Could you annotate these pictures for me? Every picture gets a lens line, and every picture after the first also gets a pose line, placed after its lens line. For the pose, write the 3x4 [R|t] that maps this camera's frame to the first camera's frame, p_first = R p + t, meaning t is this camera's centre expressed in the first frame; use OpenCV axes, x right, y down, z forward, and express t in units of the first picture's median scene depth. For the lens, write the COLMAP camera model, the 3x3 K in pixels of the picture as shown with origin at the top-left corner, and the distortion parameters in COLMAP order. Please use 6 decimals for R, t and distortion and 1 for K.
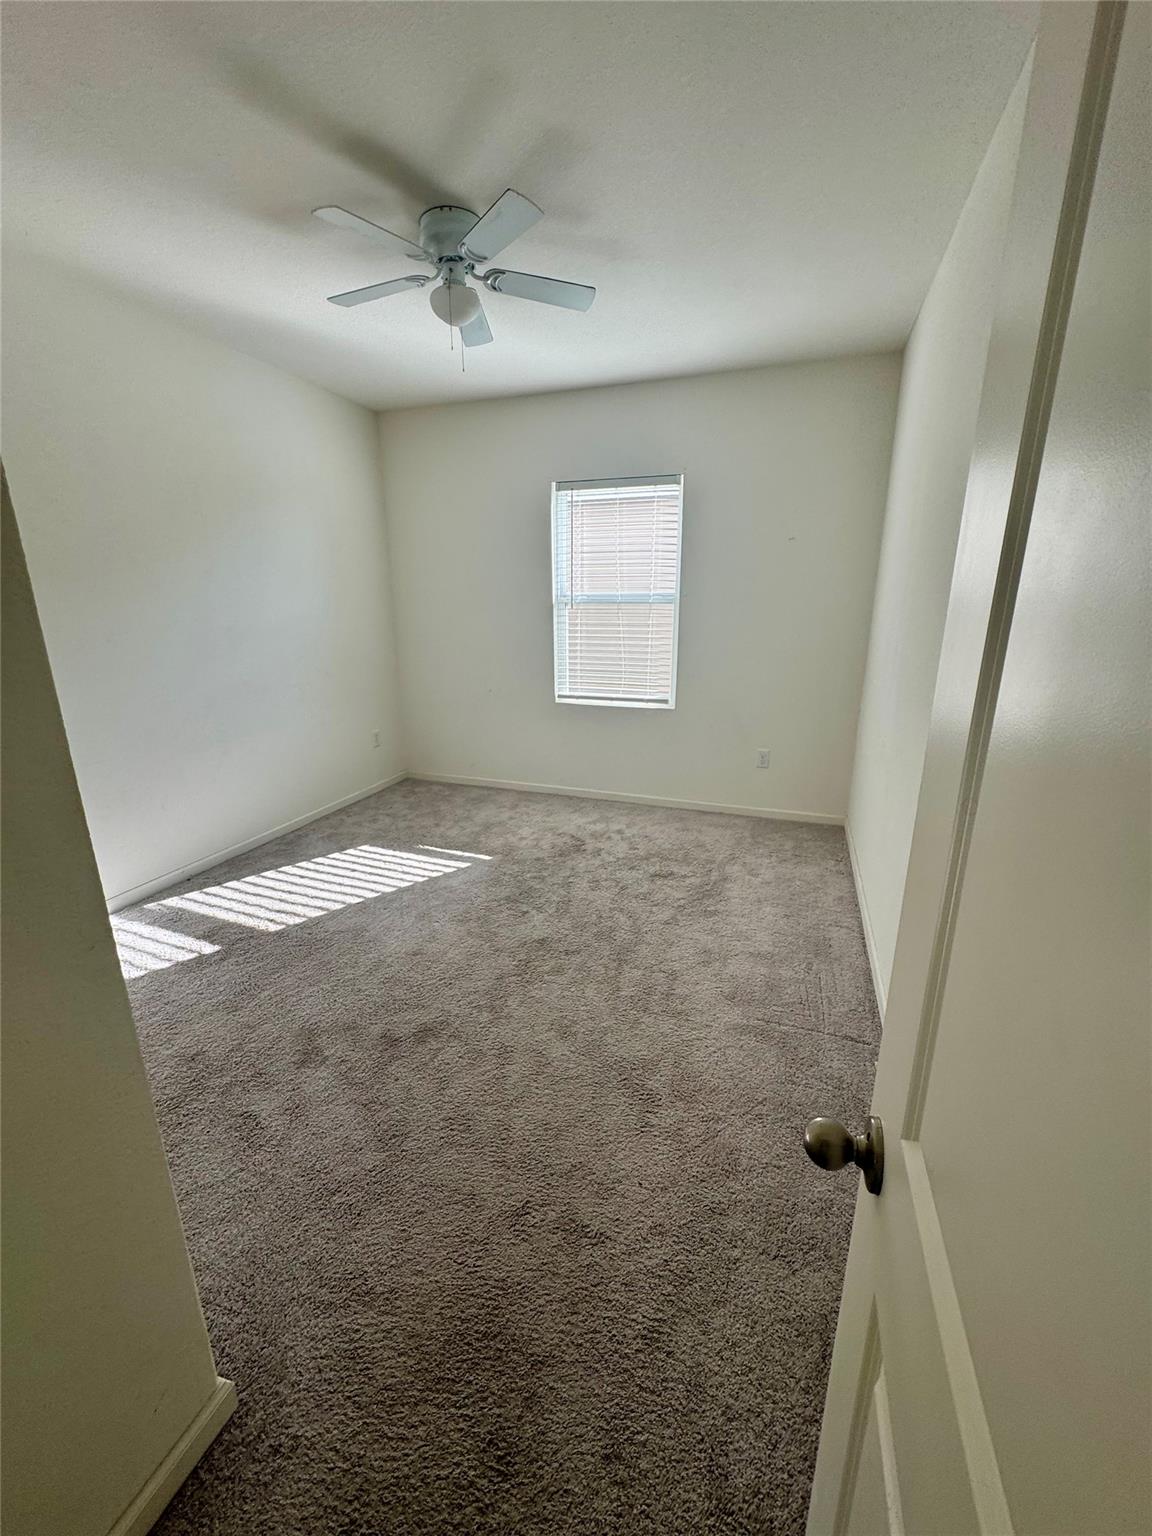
lens RADIAL K [[614.7, 0, 576.0], [0, 614.7, 768.0], [0, 0, 1]] dist [0.001341, 0.000233]
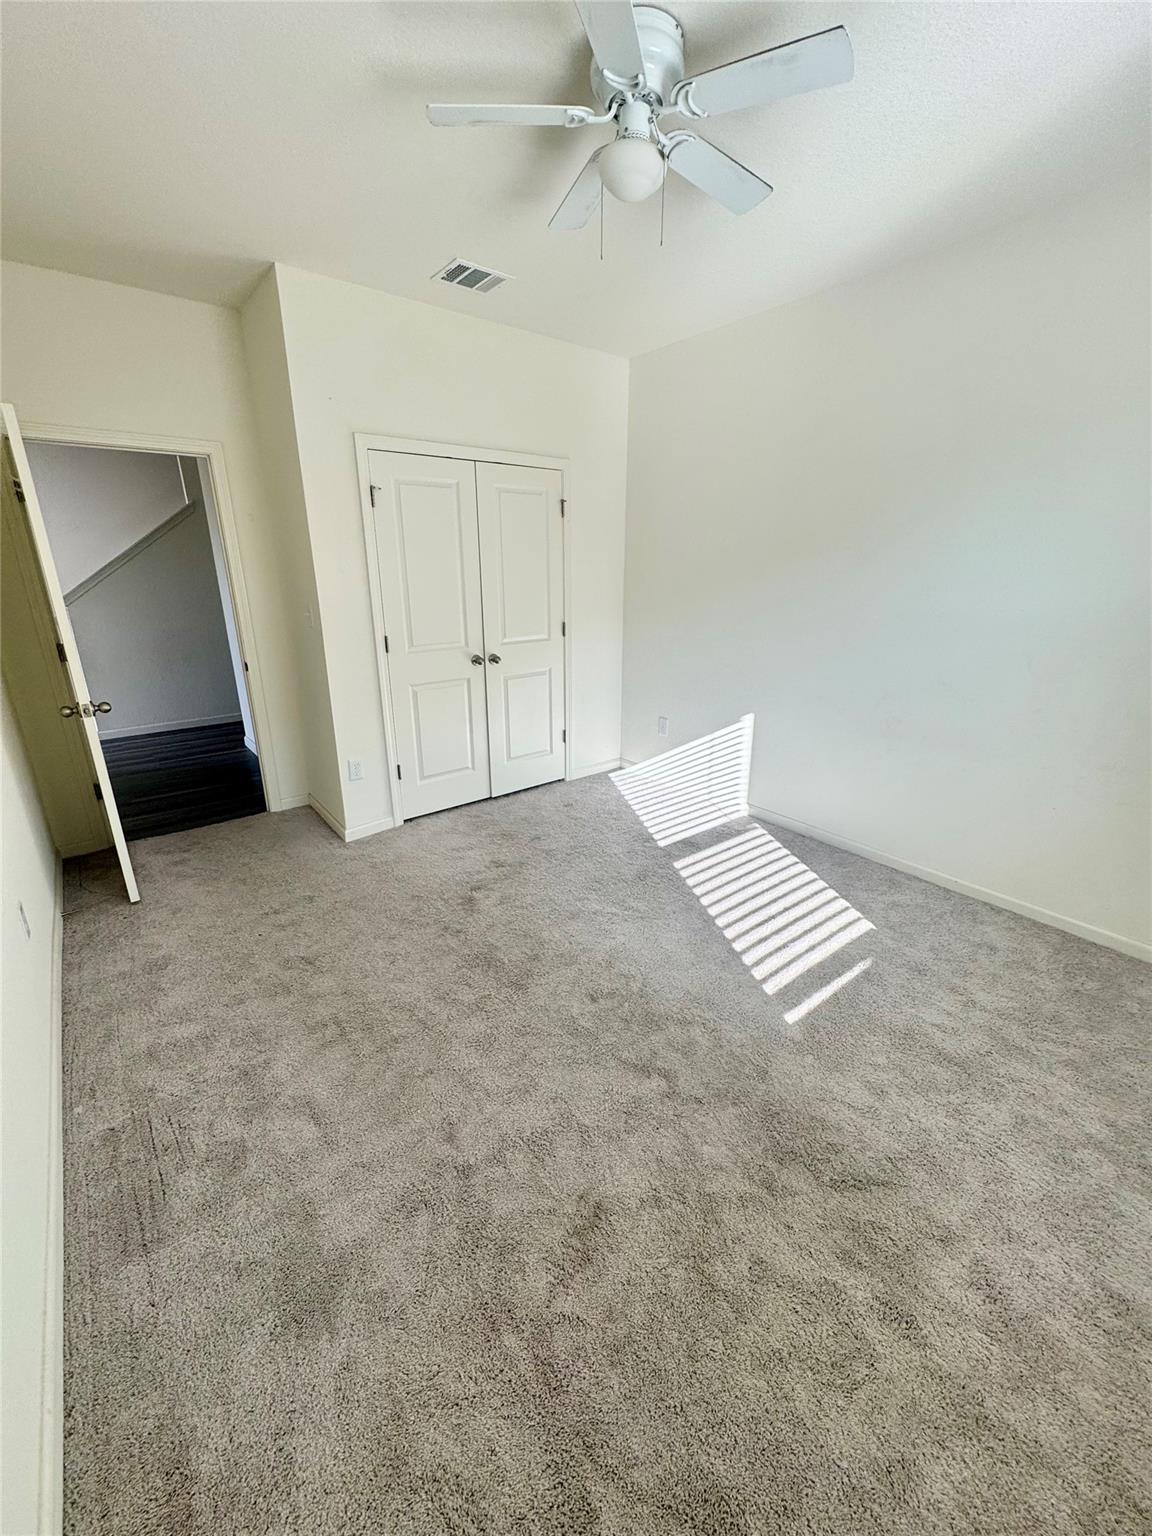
lens RADIAL K [[614.7, 0, 576.0], [0, 614.7, 768.0], [0, 0, 1]] dist [0.001341, 0.000233]
pose [[-0.521793, 0.275170, -0.807473, 0.394816], [-0.227421, 0.867422, 0.442560, -0.293219], [0.822199, 0.414561, -0.390036, 0.992175]]
